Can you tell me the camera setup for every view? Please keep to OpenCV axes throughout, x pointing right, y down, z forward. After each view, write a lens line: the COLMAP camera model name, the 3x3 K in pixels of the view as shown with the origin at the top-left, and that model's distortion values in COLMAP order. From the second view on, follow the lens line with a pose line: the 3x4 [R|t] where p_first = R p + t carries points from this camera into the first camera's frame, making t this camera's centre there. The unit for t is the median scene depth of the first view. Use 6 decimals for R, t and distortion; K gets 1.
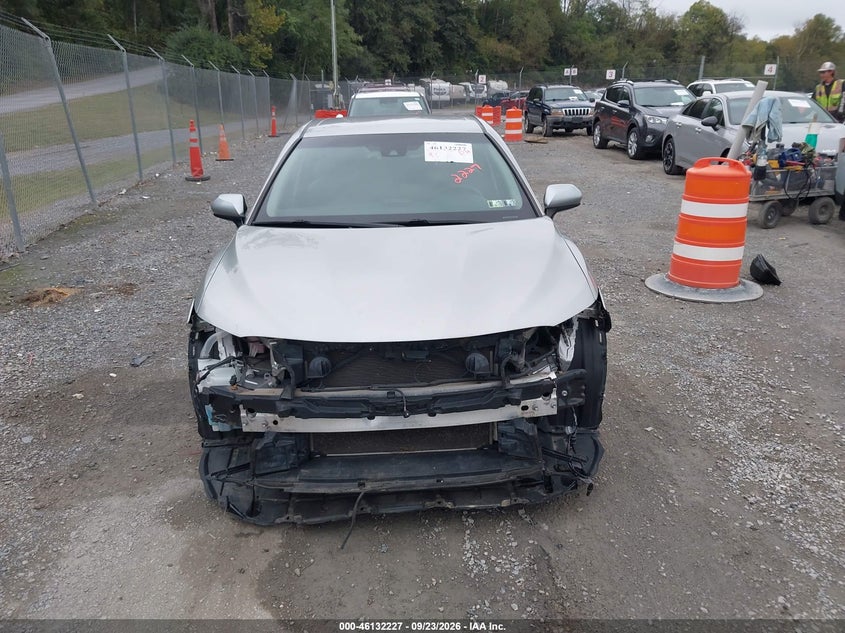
lens RADIAL K [[715.5, 0, 408.4], [0, 715.5, 315.5], [0, 0, 1]] dist [0.004859, 0.009654]
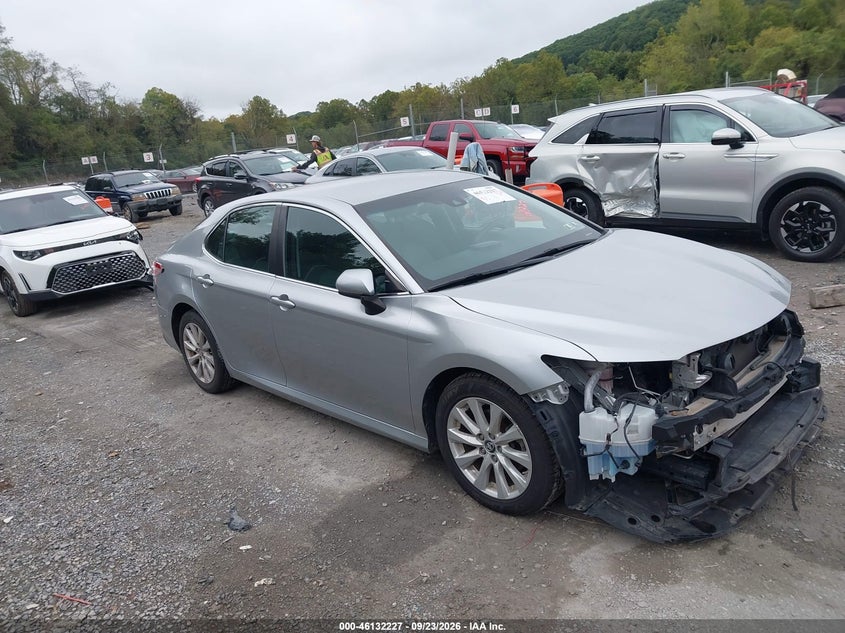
lens RADIAL K [[715.5, 0, 408.4], [0, 715.5, 315.5], [0, 0, 1]] dist [0.004859, 0.009654]
pose [[0.716662, -0.242045, 0.654071, -0.097732], [0.313398, 0.949588, 0.008016, -0.013285], [-0.623038, 0.199240, 0.756391, 0.039056]]
